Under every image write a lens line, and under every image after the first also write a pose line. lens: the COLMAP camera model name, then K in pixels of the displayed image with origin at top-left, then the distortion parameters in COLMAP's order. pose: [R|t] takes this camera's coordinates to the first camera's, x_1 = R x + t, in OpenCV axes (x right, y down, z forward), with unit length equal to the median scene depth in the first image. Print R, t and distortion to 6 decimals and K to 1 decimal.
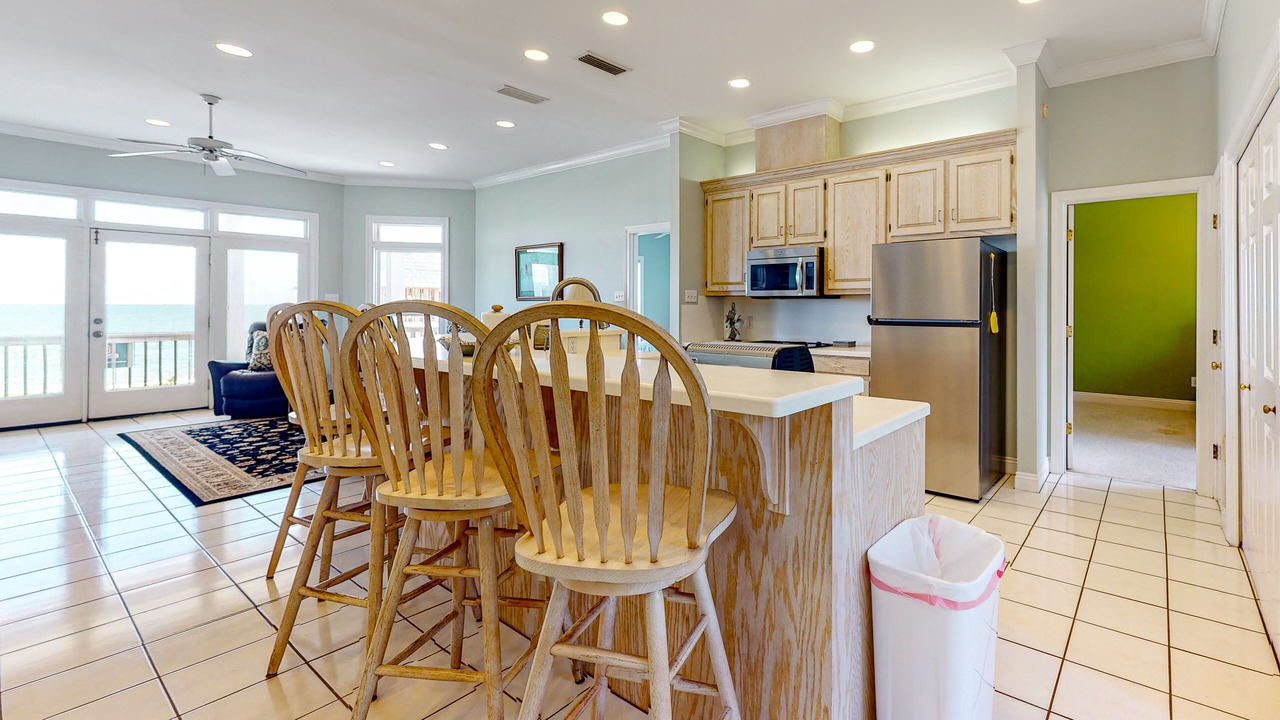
lens RADIAL K [[577.1, 0, 764.8], [0, 577.1, 297.7], [0, 0, 1]] dist [0.001947, 0.000337]
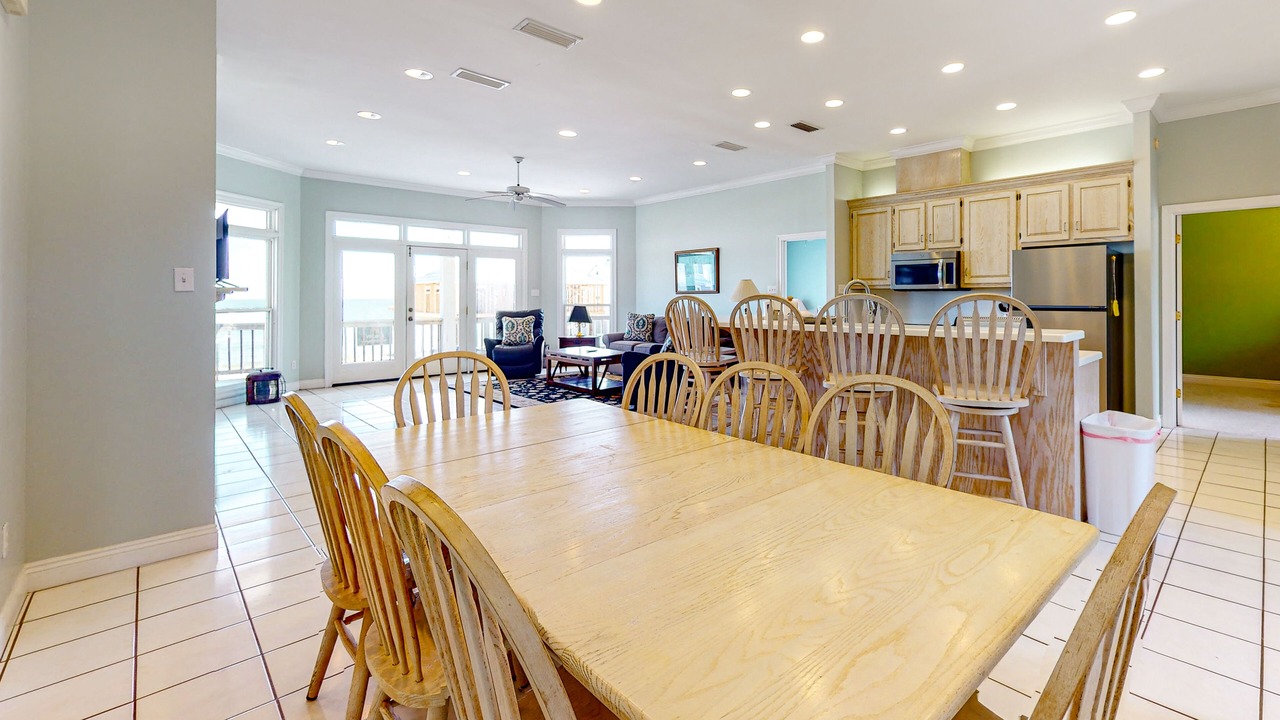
lens RADIAL K [[581.9, 0, 694.1], [0, 581.9, 291.3], [0, 0, 1]] dist [0.000889, 0.000126]
pose [[0.983871, -0.007227, -0.178731, -0.253320], [0.007683, 0.999969, 0.001860, -0.004120], [0.178712, -0.003203, 0.983896, -0.391316]]
